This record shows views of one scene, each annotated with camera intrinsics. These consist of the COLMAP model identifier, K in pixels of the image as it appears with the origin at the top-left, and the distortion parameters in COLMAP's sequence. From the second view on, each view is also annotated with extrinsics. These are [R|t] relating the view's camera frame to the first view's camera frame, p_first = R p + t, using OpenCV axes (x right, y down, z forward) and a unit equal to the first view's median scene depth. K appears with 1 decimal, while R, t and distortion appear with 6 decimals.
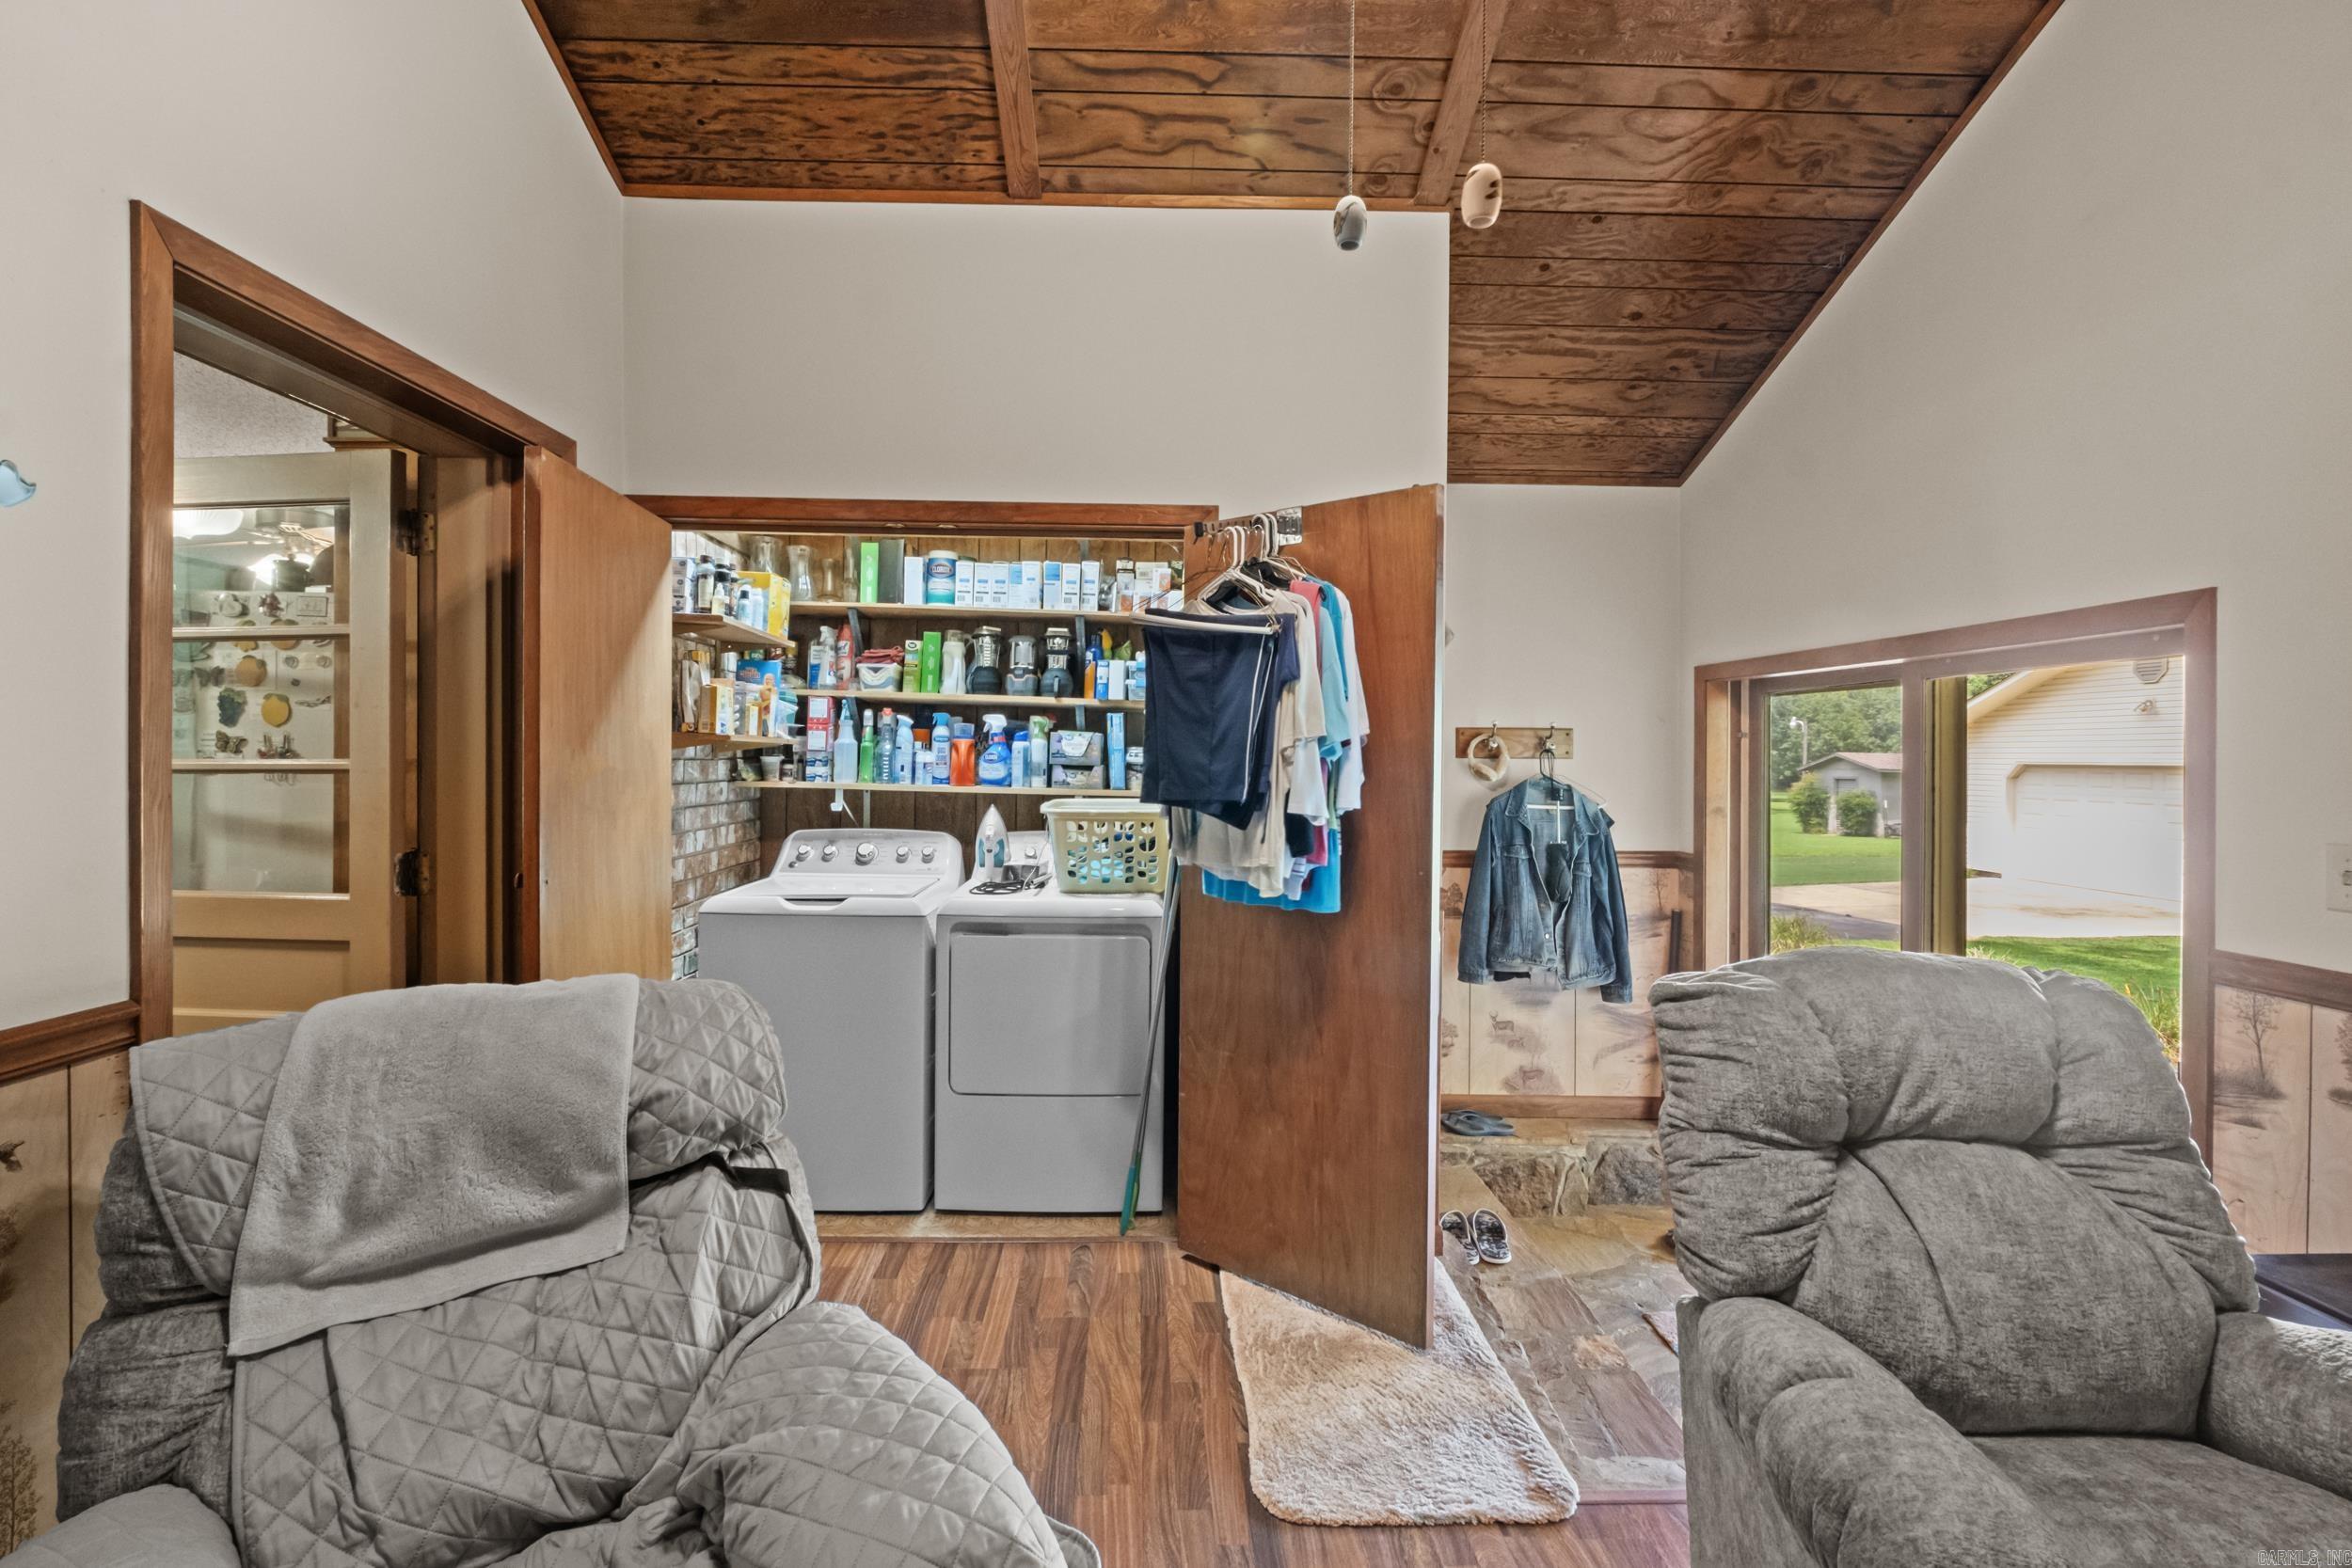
lens RADIAL K [[1009.3, 0, 1169.0], [0, 1009.3, 763.0], [0, 0, 1]] dist [-0.005805, -0.000300]
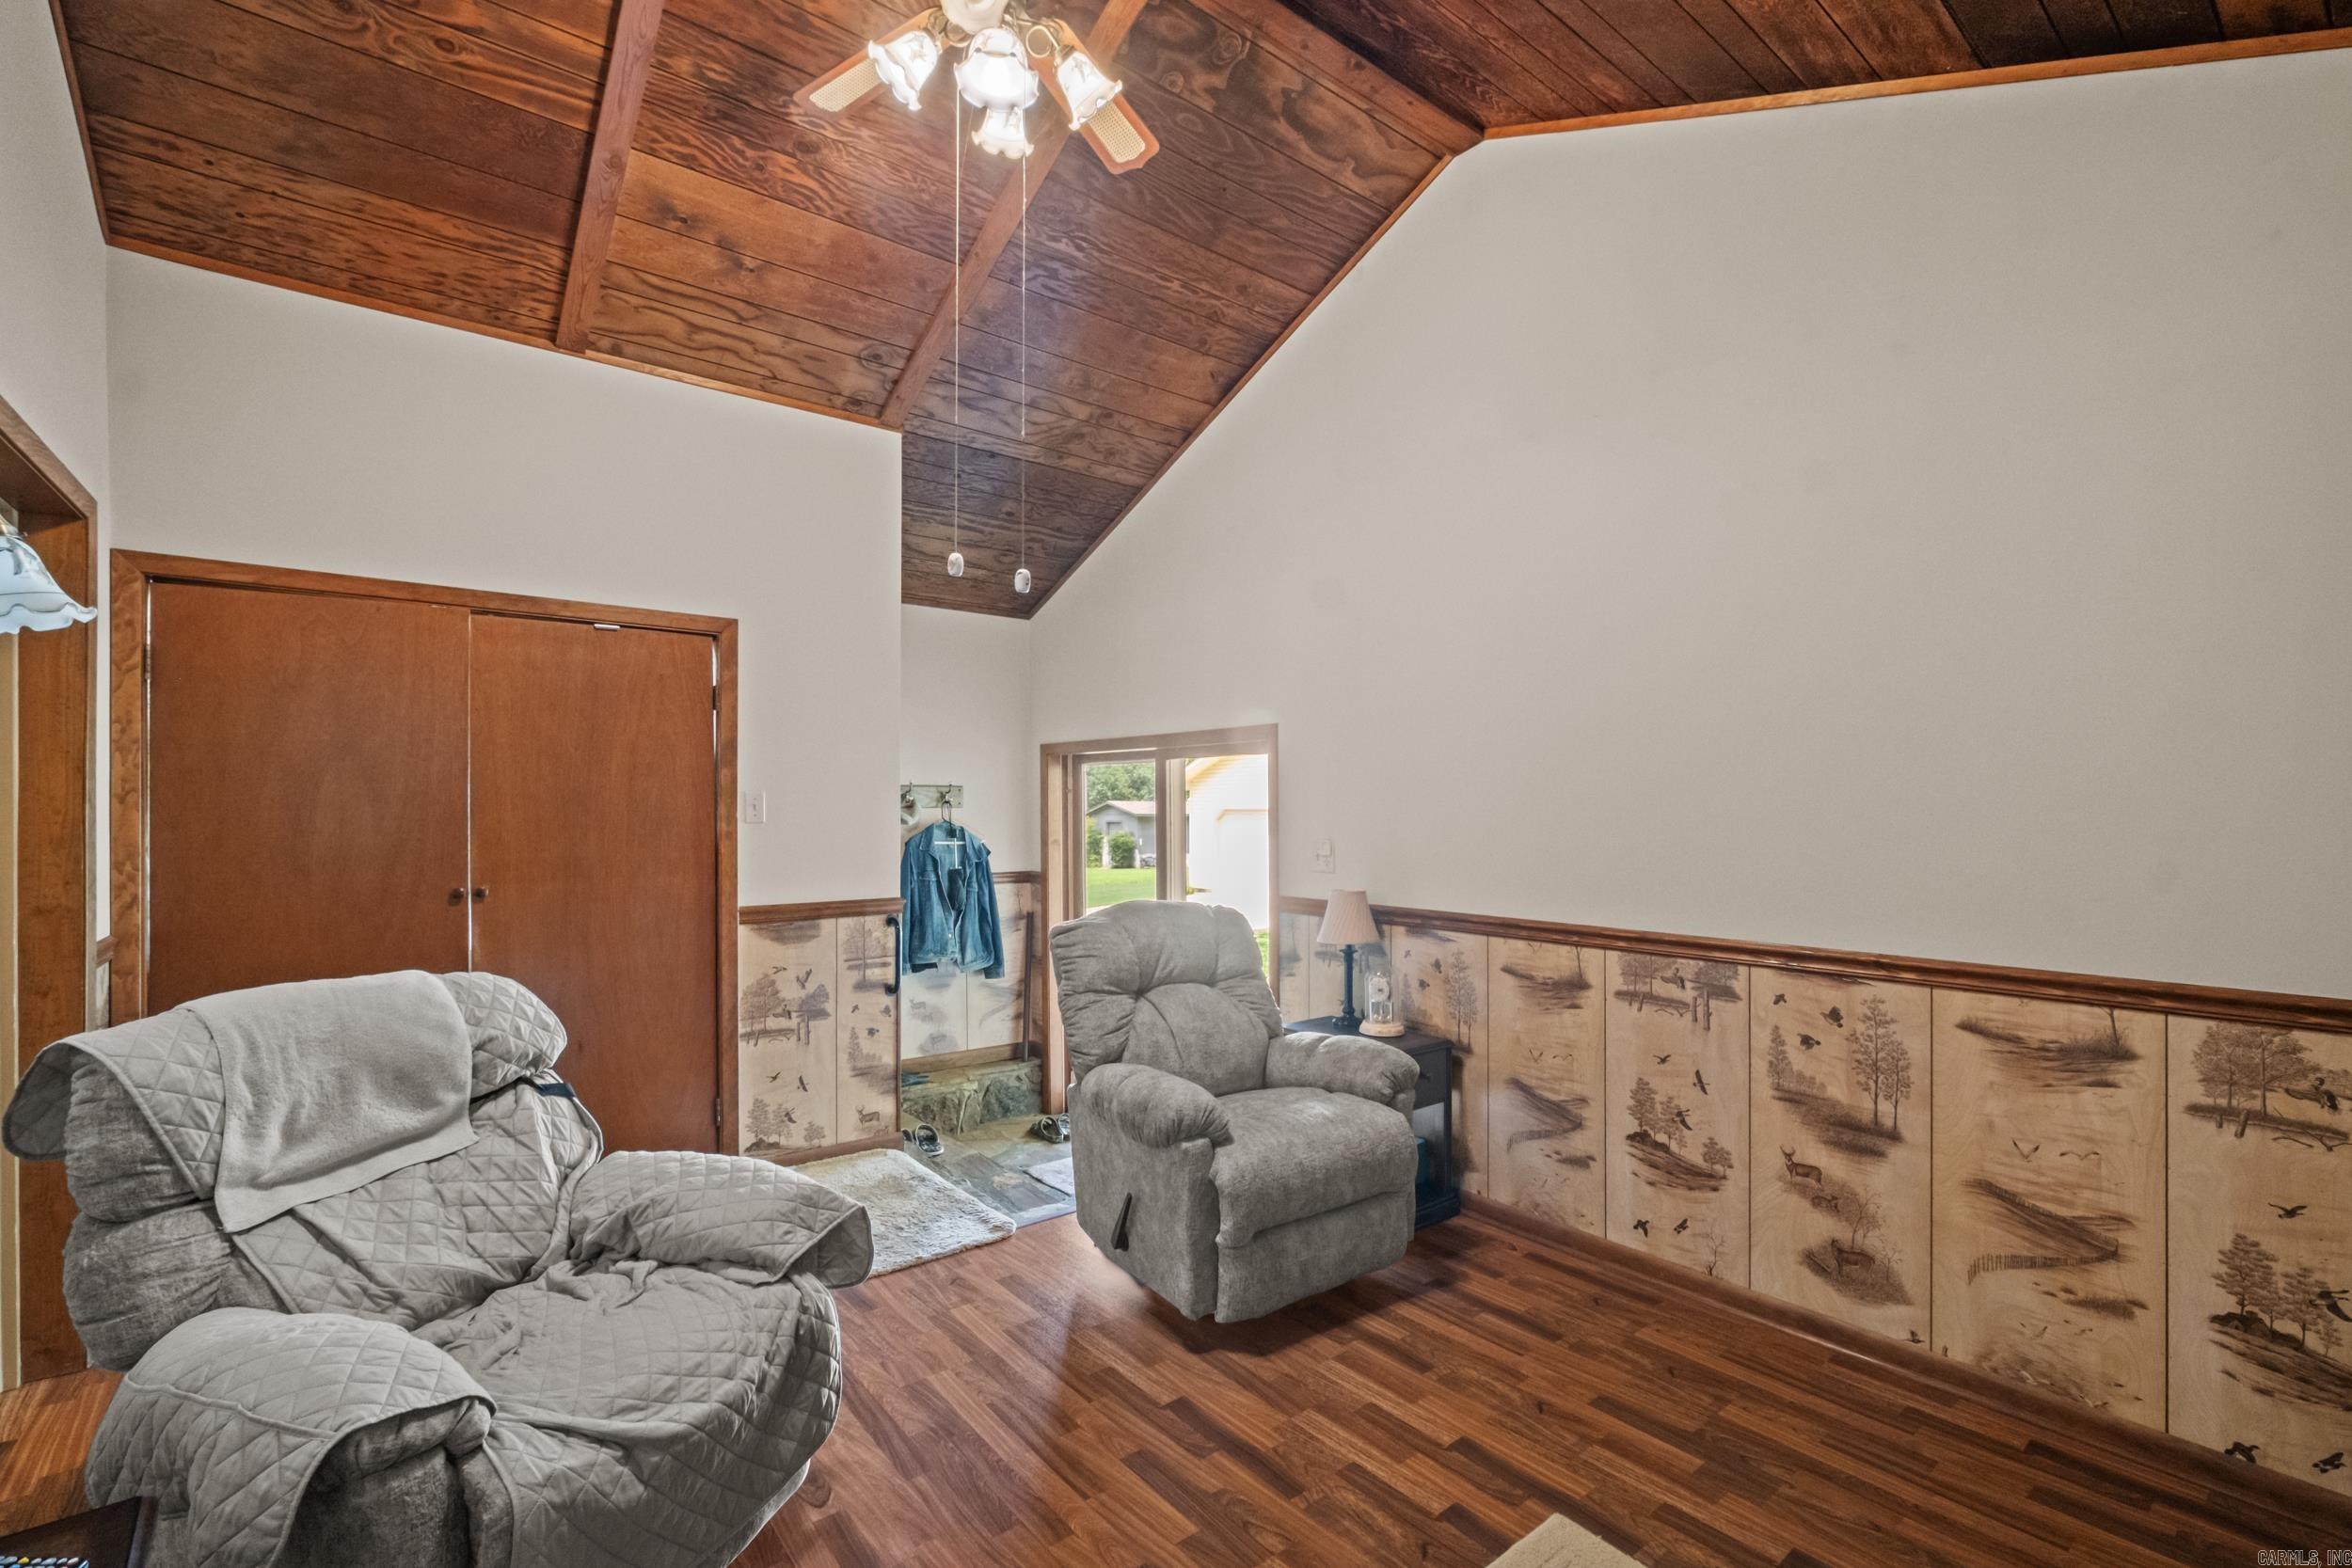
lens RADIAL K [[1039.8, 0, 1176.0], [0, 1039.8, 784.0], [0, 0, 1]] dist [-0.000947, -0.000194]
pose [[0.793272, 0.005548, 0.608842, -0.354433], [0.011345, 0.999650, -0.023890, 0.001038], [-0.608761, 0.025858, 0.792932, -0.467802]]
